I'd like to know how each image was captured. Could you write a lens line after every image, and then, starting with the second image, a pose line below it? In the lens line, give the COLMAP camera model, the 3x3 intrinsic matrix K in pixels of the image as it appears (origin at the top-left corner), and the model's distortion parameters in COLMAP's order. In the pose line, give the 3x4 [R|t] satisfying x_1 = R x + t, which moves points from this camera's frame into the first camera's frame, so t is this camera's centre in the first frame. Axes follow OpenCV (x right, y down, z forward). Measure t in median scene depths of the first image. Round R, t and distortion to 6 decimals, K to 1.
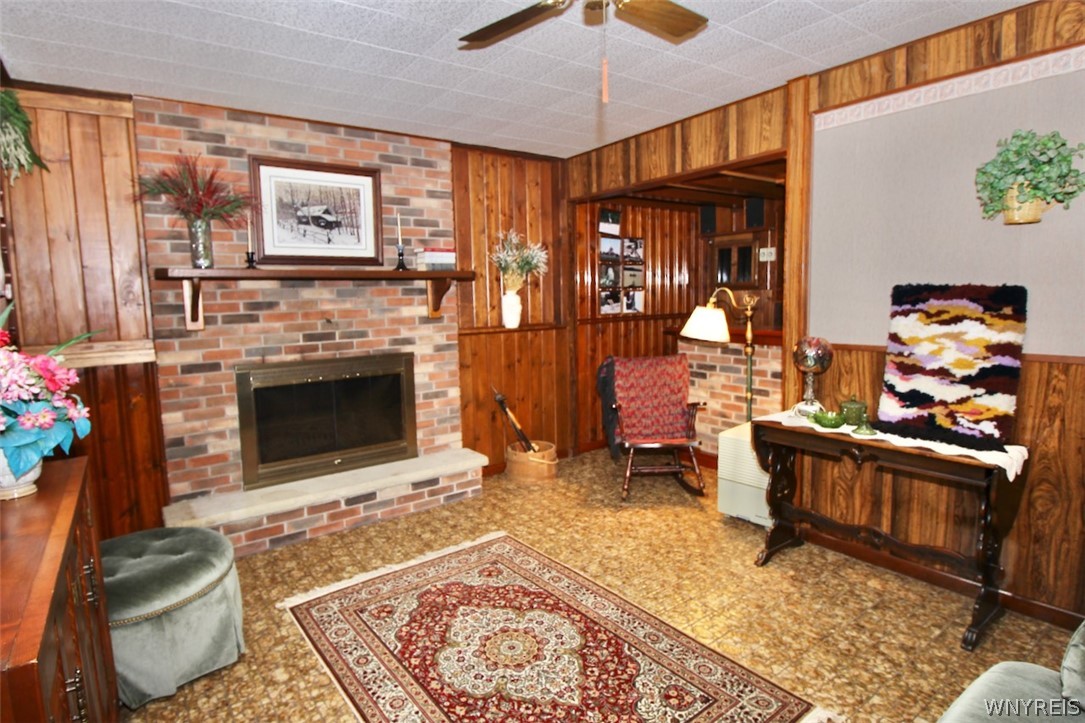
lens RADIAL K [[573.2, 0, 531.0], [0, 573.2, 354.4], [0, 0, 1]] dist [-0.005845, -0.001713]
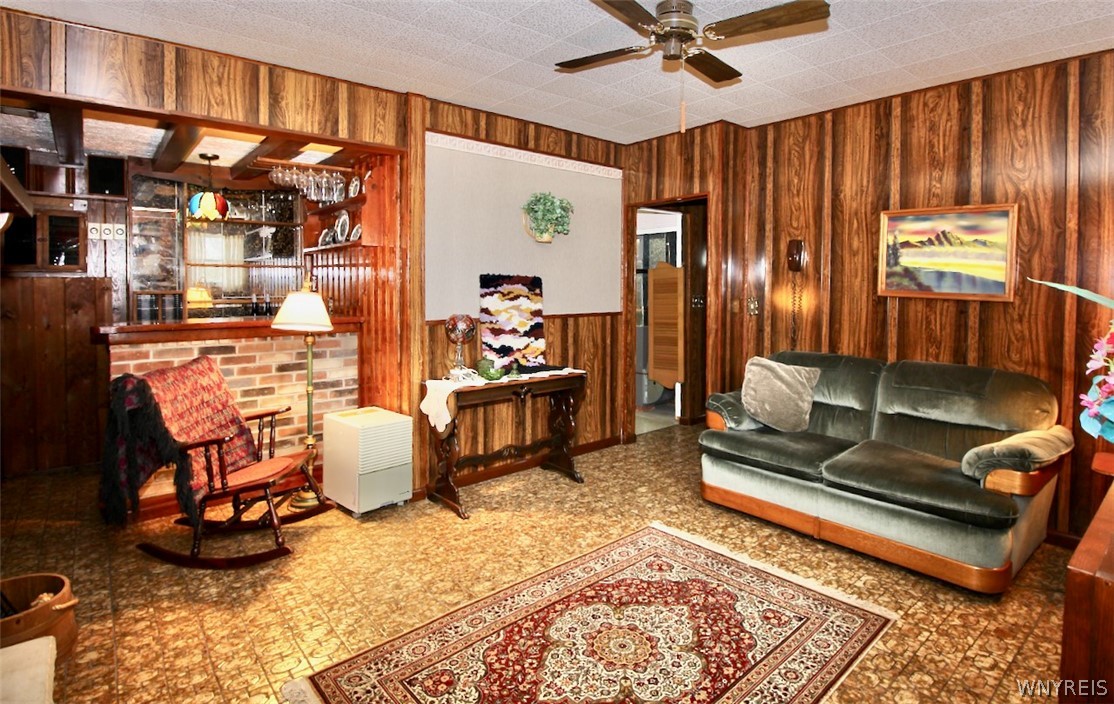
lens RADIAL K [[567.7, 0, 562.6], [0, 567.7, 298.0], [0, 0, 1]] dist [0.001602, -0.013843]
pose [[-0.085453, 0.000670, 0.996342, -0.716591], [0.106727, 0.994252, 0.008485, -0.048855], [-0.990609, 0.107062, -0.085034, 0.850392]]
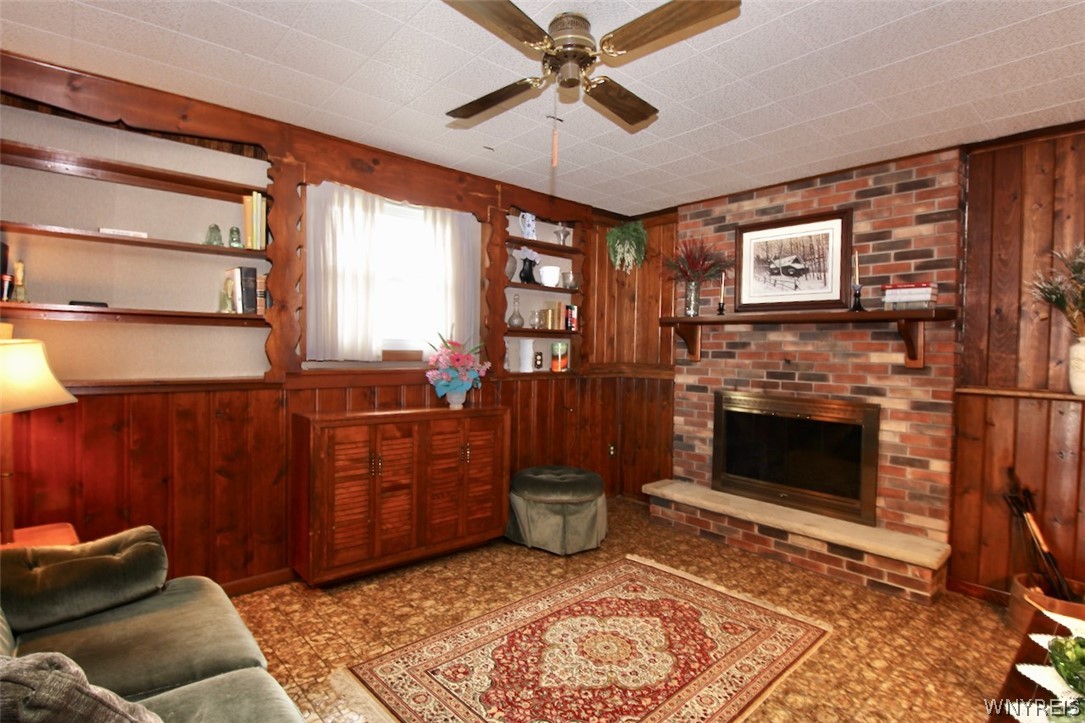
lens RADIAL K [[541.4, 0, 542.5], [0, 541.4, 361.5], [0, 0, 1]] dist [-0.014596, -0.000174]
pose [[0.105469, 0.051285, -0.993099, 0.736657], [-0.125942, 0.991317, 0.037818, -0.047526], [0.986415, 0.121084, 0.111012, 0.529507]]
